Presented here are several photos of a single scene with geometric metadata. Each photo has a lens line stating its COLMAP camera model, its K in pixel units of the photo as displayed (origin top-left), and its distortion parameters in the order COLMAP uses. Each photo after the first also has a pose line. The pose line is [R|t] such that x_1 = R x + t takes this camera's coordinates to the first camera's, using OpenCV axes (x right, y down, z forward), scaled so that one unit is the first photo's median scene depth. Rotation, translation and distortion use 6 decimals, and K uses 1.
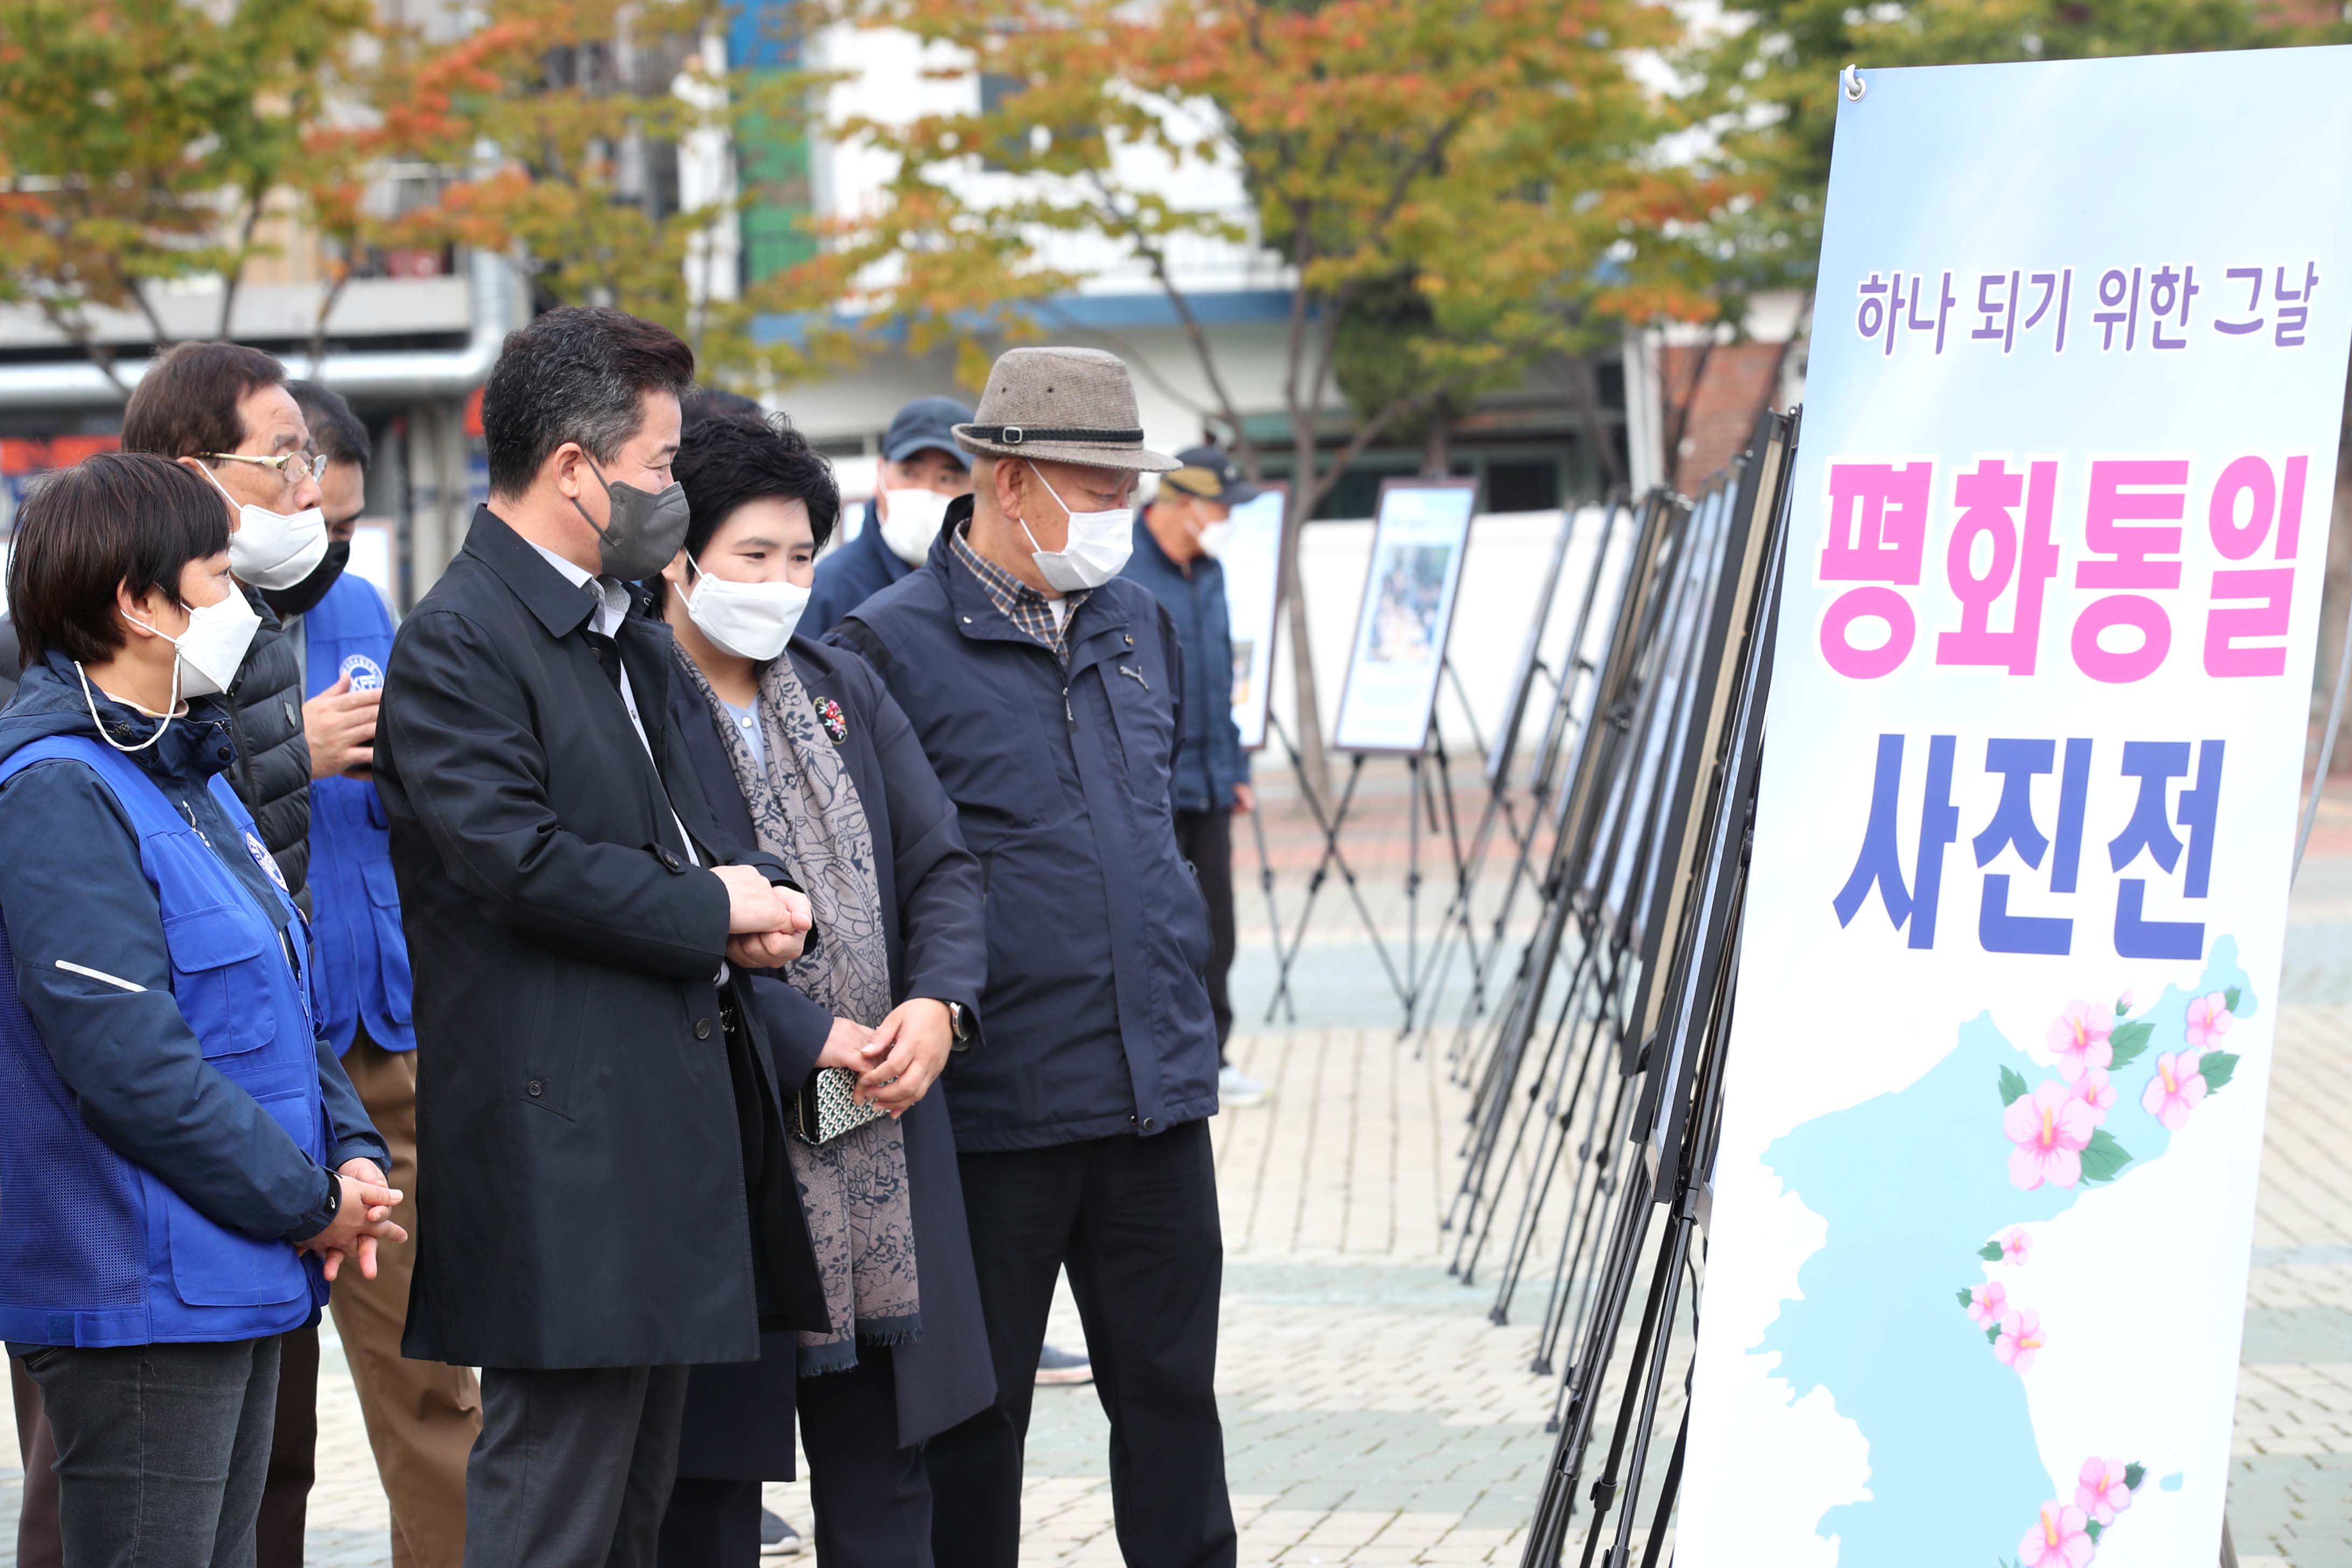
lens RADIAL K [[8109.4, 0, 1260.8], [0, 8109.4, 962.9], [0, 0, 1]] dist [0.047386, -0.464921]
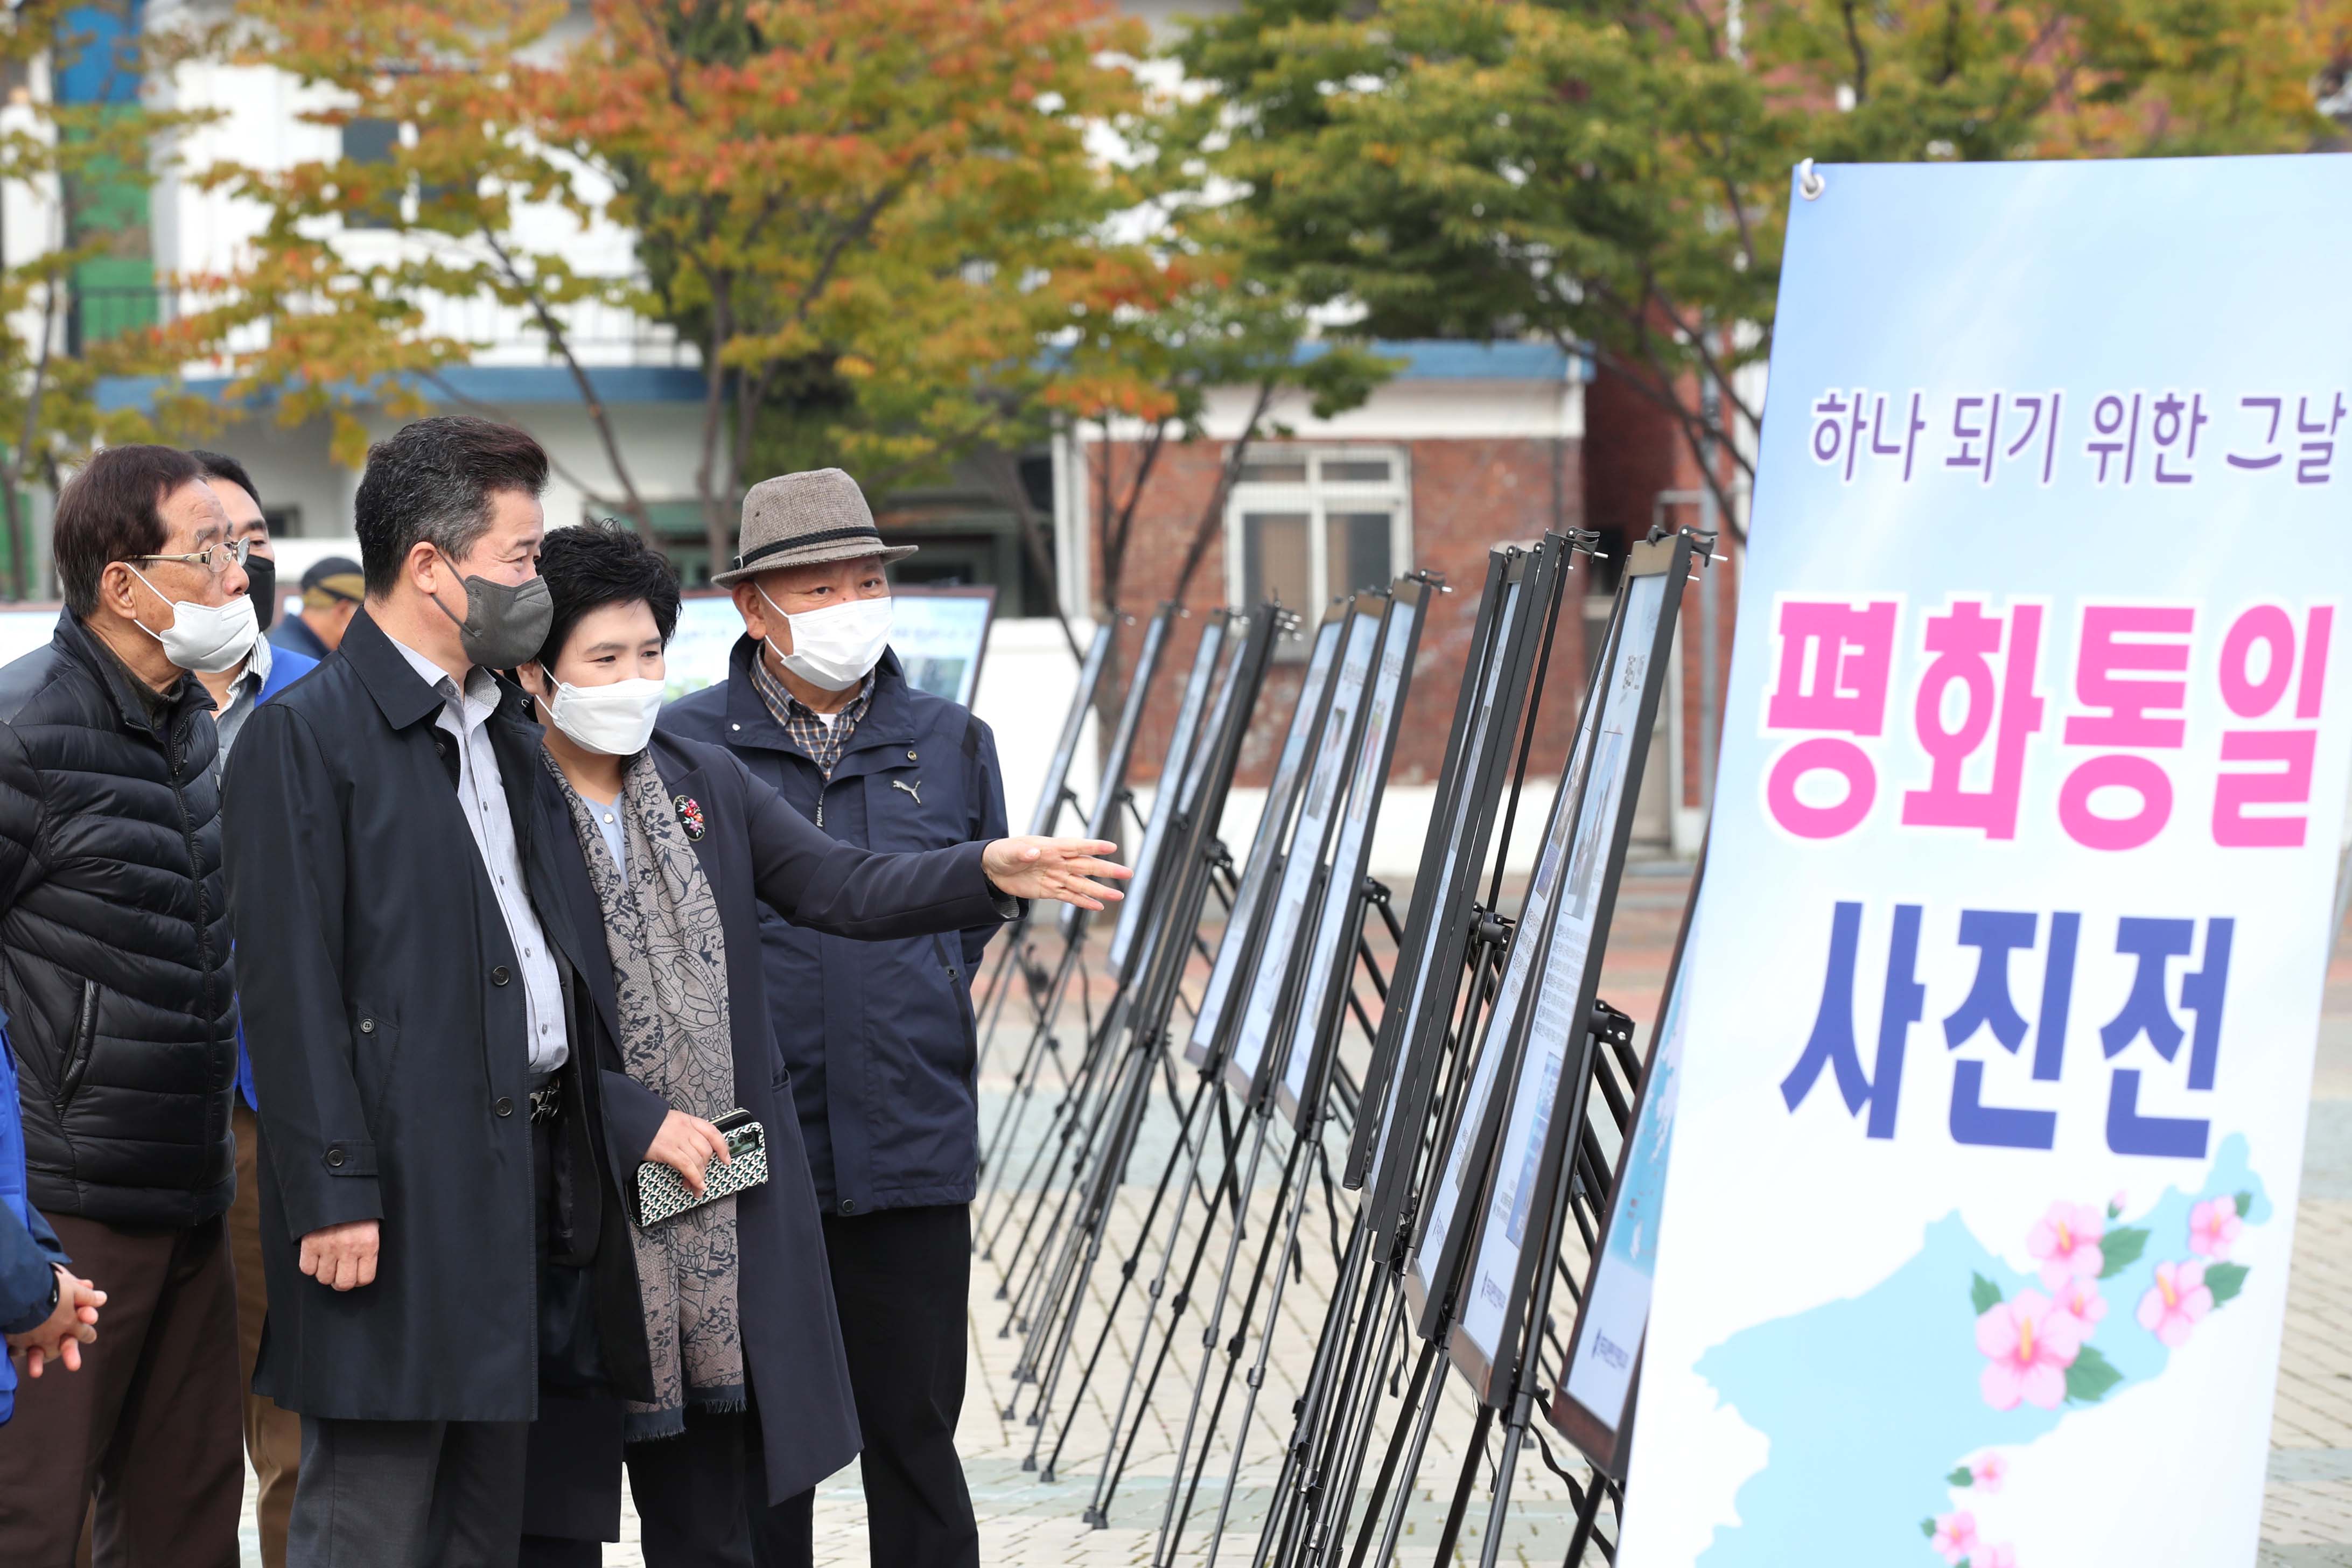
lens RADIAL K [[8885.3, 0, 1307.1], [0, 8885.3, 935.3], [0, 0, 1]] dist [0.215112, 0.090067]
pose [[0.996064, 0.022303, 0.085786, -0.066991], [-0.020614, 0.999577, -0.020523, -0.002810], [-0.086208, 0.018674, 0.996102, 0.018248]]
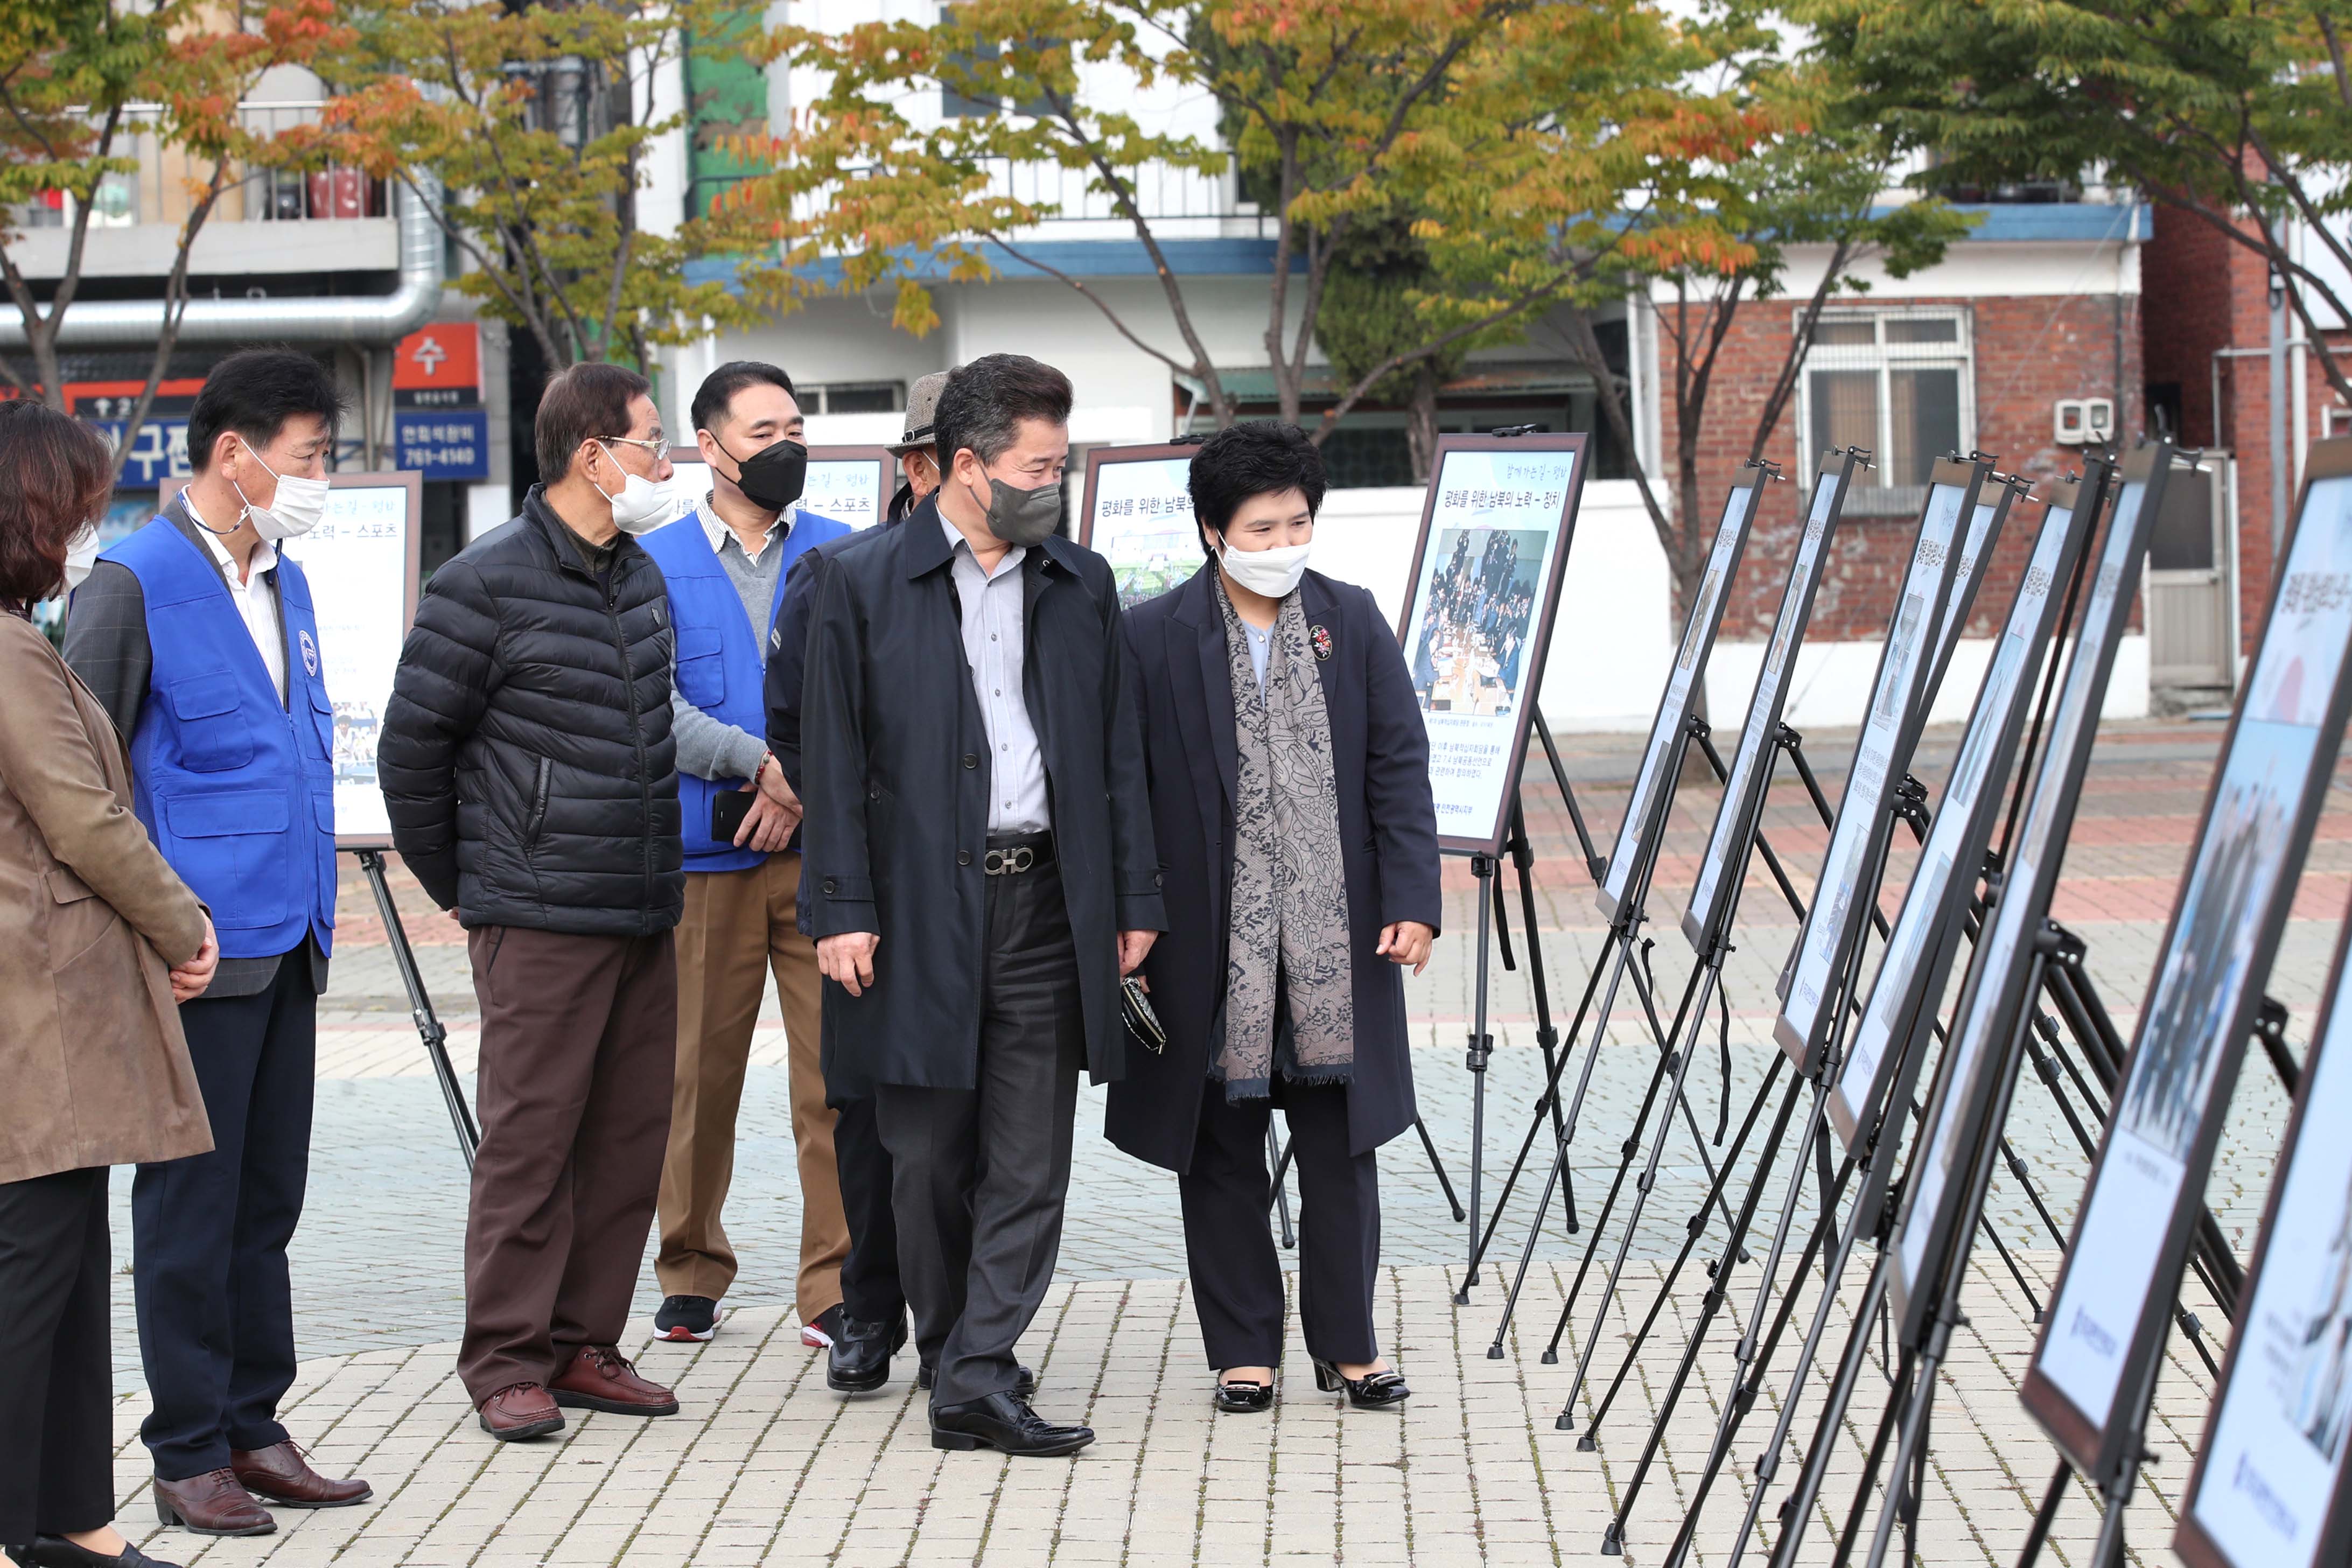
lens RADIAL K [[6753.8, 0, 1174.0], [0, 6753.8, 561.2], [0, 0, 1]] dist [0.079502, 0.286923]
pose [[0.999884, 0.013347, -0.007338, -0.006902], [-0.013648, 0.999002, -0.042535, -0.074617], [0.006763, 0.042630, 0.999068, 1.321631]]
